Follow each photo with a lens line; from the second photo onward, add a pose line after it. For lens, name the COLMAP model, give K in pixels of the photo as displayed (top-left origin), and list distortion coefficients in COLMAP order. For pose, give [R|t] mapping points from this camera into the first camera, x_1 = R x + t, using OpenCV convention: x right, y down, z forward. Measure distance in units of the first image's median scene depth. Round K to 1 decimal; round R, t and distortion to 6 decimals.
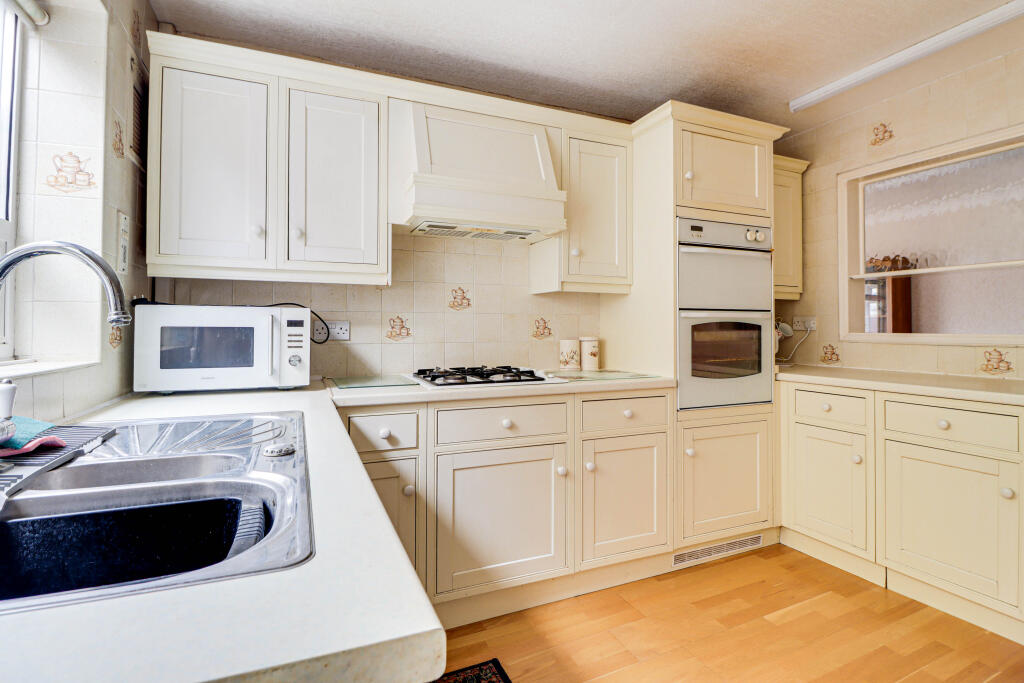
lens RADIAL K [[502.6, 0, 514.4], [0, 502.6, 316.6], [0, 0, 1]] dist [-0.001499, -0.000722]
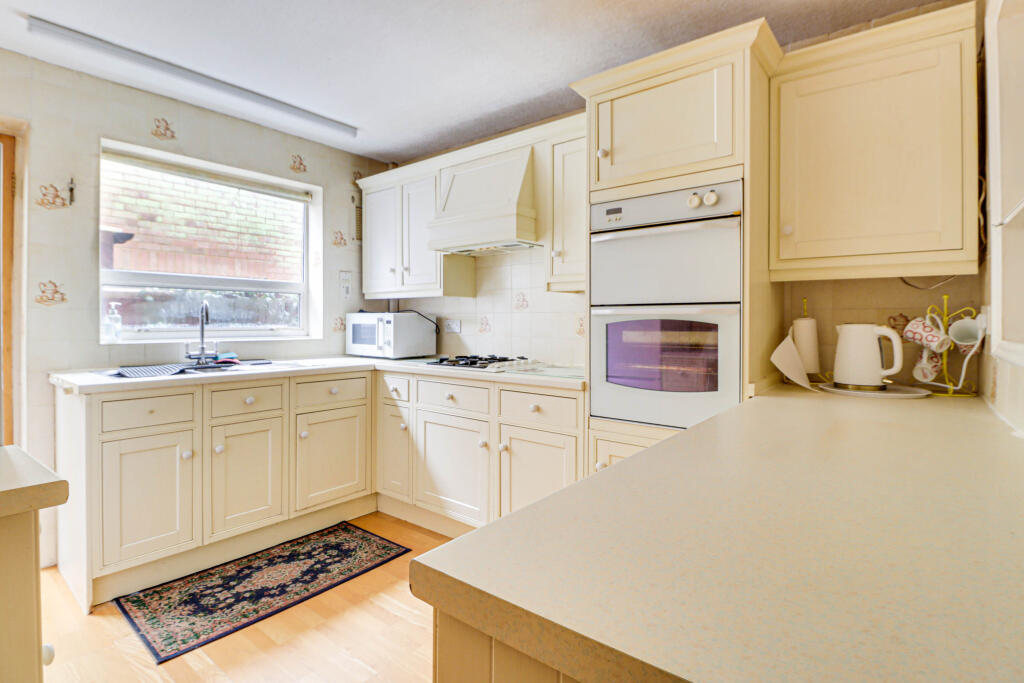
lens RADIAL K [[502.6, 0, 510.6], [0, 502.6, 322.2], [0, 0, 1]] dist [-0.001499, -0.000722]
pose [[0.459021, 0.001622, -0.888424, 1.062916], [0.016744, 0.999805, 0.010477, 0.002569], [0.888267, -0.019685, 0.458905, 0.452031]]
